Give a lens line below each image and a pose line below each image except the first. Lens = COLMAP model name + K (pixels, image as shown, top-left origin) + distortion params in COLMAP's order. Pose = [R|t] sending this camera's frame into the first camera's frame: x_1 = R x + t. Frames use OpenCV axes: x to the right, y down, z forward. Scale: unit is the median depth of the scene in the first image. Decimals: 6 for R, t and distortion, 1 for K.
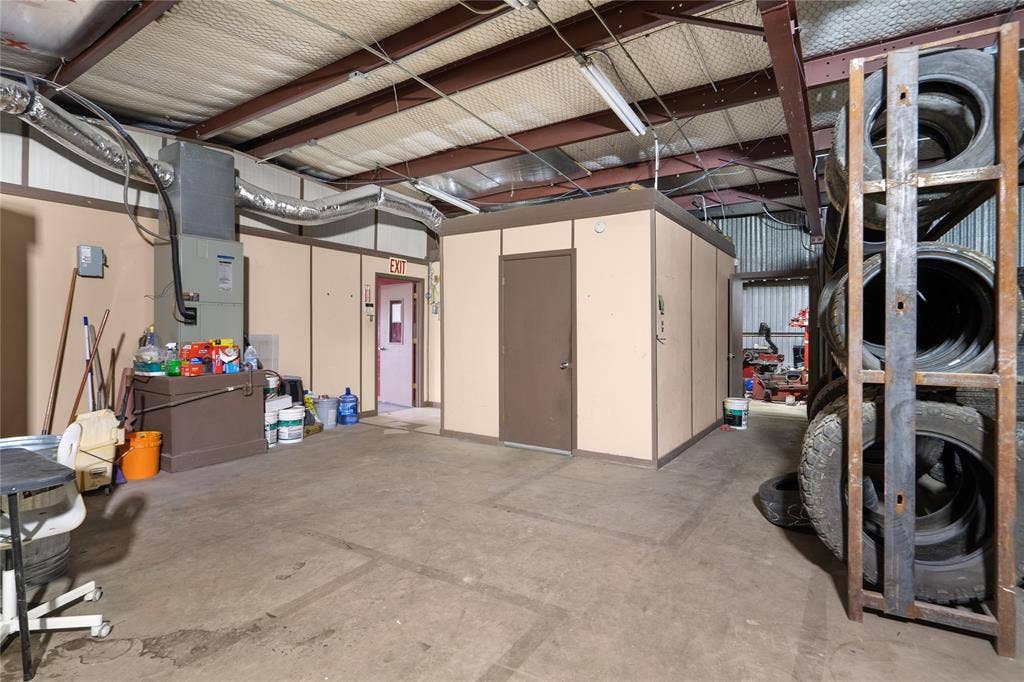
lens RADIAL K [[503.6, 0, 493.4], [0, 503.6, 331.5], [0, 0, 1]] dist [-0.000977, -0.000459]
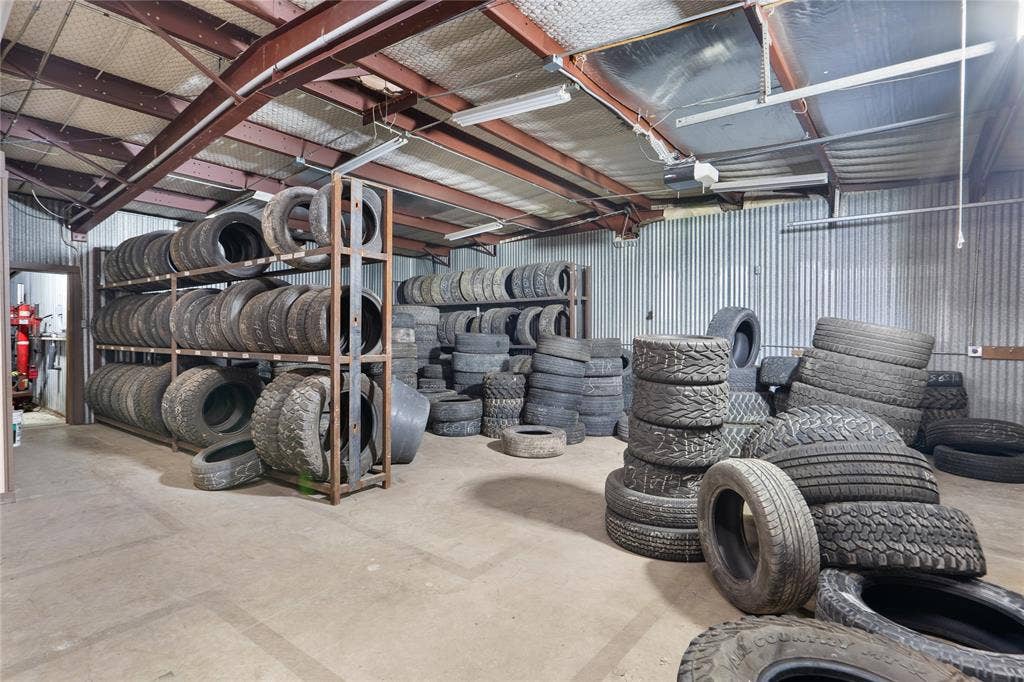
lens RADIAL K [[539.0, 0, 515.6], [0, 539.0, 338.6], [0, 0, 1]] dist [0.002286, 0.000119]
pose [[0.058482, -0.010830, 0.998230, -0.832986], [-0.005442, 0.999923, 0.011167, -0.006329], [-0.998274, -0.006086, 0.058419, 0.234626]]
